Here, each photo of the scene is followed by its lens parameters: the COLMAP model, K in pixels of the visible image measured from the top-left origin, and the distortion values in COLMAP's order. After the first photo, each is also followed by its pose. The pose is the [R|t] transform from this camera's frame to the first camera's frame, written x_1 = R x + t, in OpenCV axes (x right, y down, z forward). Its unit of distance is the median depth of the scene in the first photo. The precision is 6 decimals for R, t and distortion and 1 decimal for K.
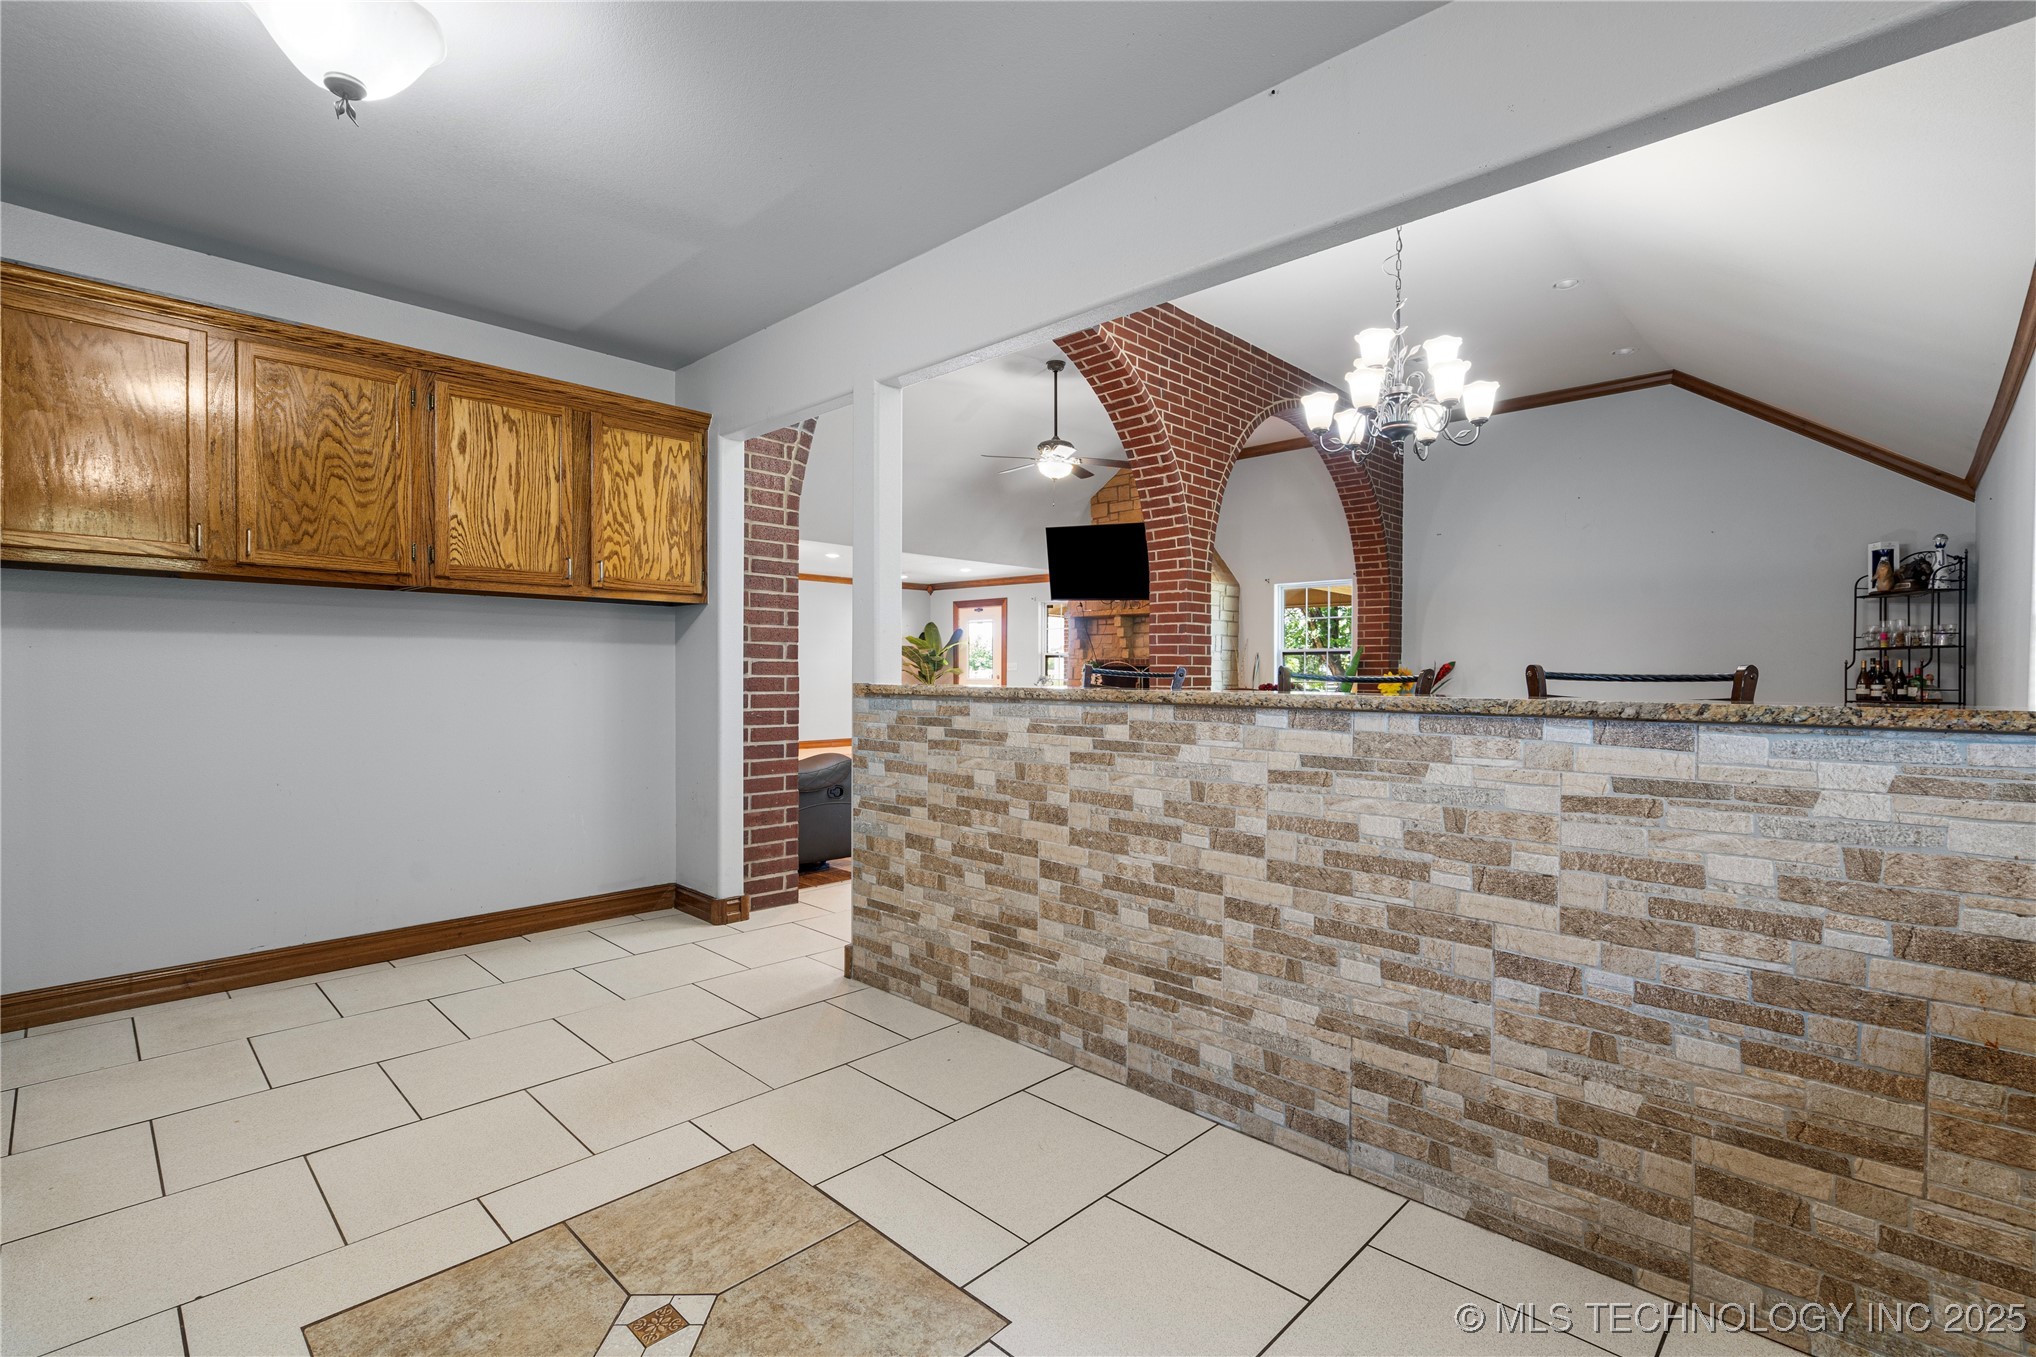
lens RADIAL K [[930.5, 0, 1016.4], [0, 930.5, 677.7], [0, 0, 1]] dist [-0.003661, 0.001070]
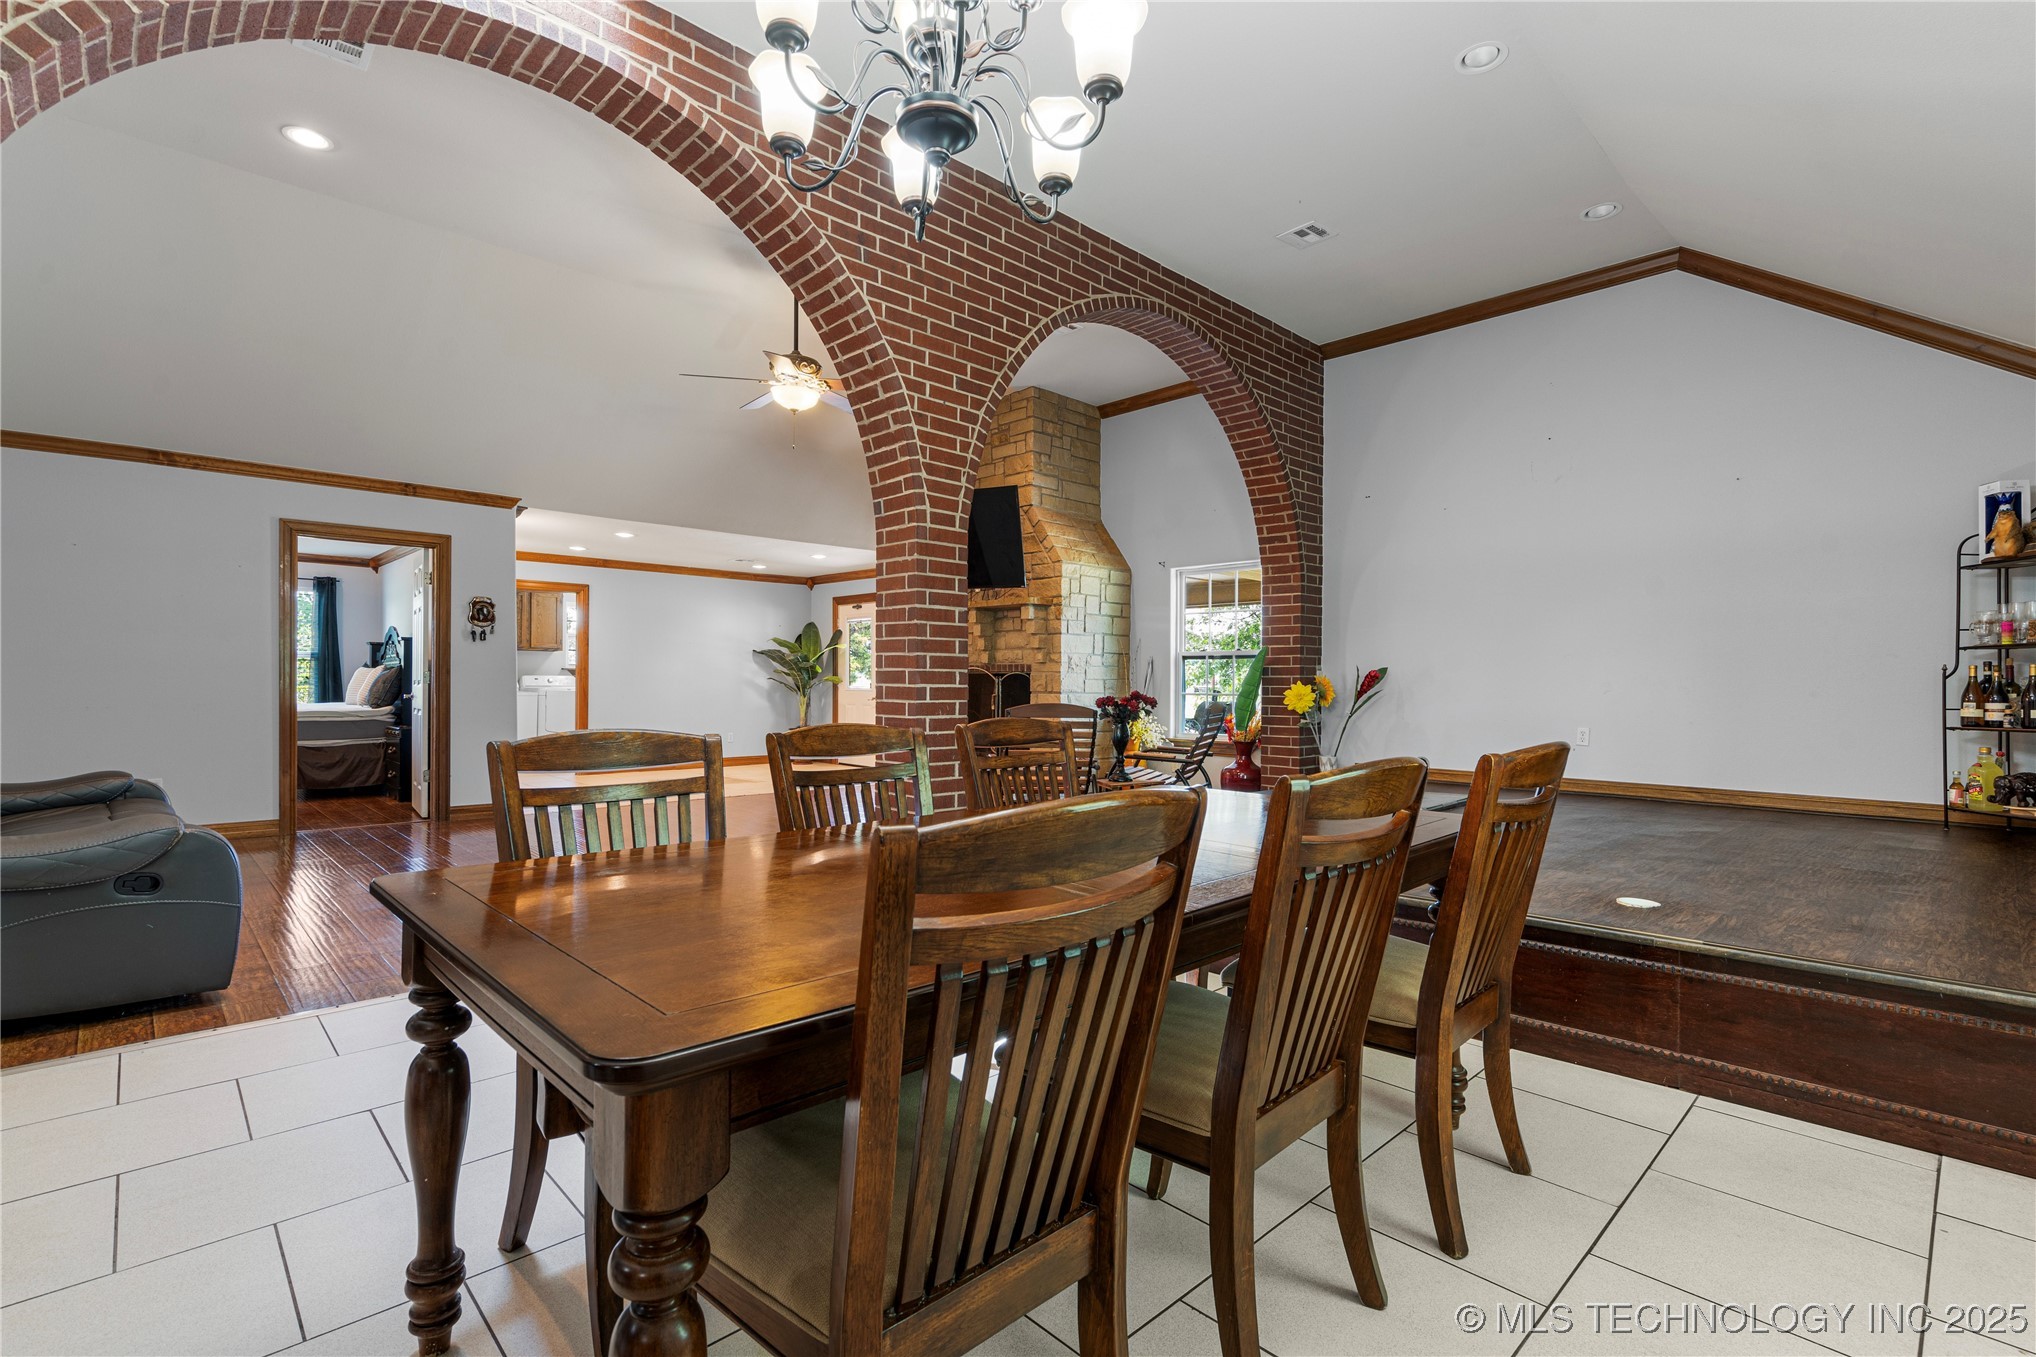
lens RADIAL K [[930.5, 0, 1019.2], [0, 930.5, 679.9], [0, 0, 1]] dist [-0.003661, 0.001070]
pose [[0.999309, 0.003305, -0.037026, 0.261012], [-0.003610, 0.999960, -0.008160, -0.000523], [0.036998, 0.008288, 0.999281, 0.315352]]
